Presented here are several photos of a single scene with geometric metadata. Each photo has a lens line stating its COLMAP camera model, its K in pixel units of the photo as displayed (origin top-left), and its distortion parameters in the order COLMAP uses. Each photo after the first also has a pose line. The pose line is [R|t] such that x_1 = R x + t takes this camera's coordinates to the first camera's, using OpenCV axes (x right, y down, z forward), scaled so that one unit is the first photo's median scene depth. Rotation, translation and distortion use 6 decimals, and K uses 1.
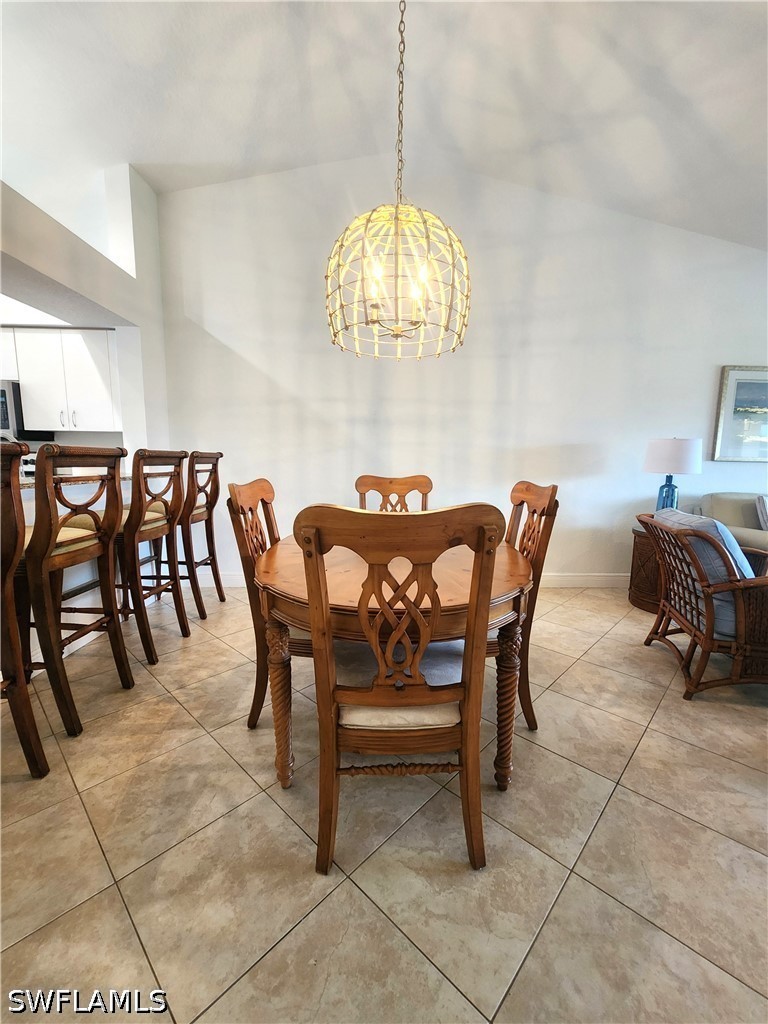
lens RADIAL K [[422.9, 0, 387.3], [0, 422.9, 516.7], [0, 0, 1]] dist [0.006732, -0.002319]
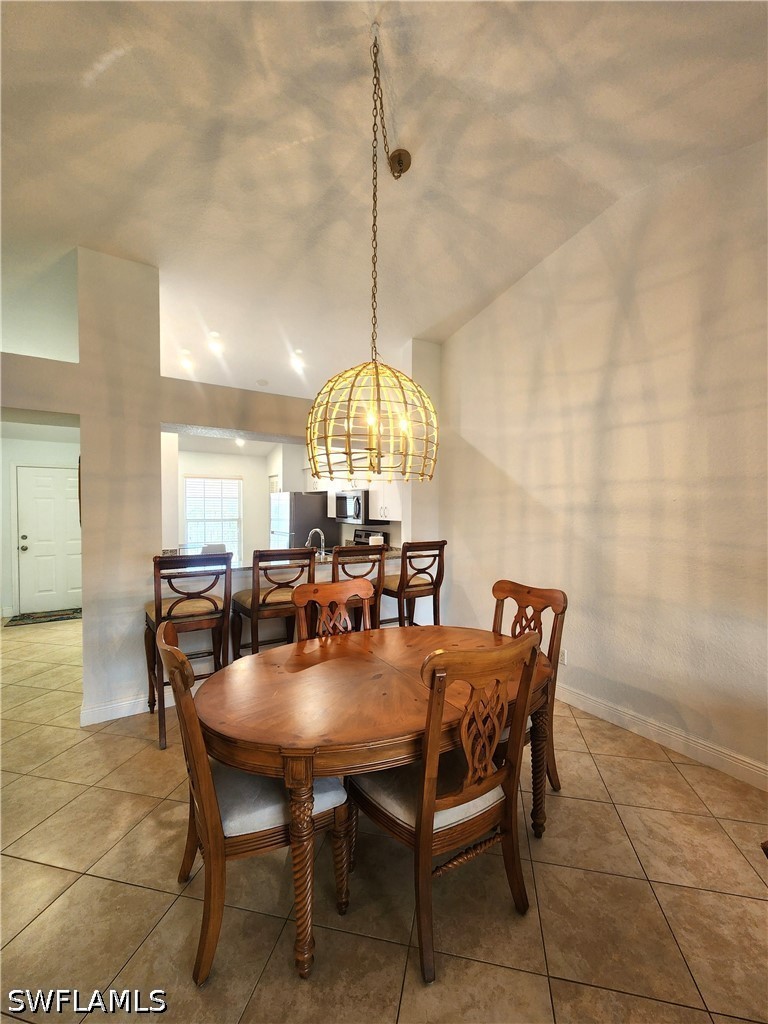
lens RADIAL K [[422.9, 0, 385.1], [0, 422.9, 513.3], [0, 0, 1]] dist [0.006732, -0.002319]
pose [[0.507890, -0.000209, -0.861422, 0.592061], [-0.113077, 0.991331, -0.066910, -0.147857], [0.853968, 0.131390, 0.503463, 0.297006]]
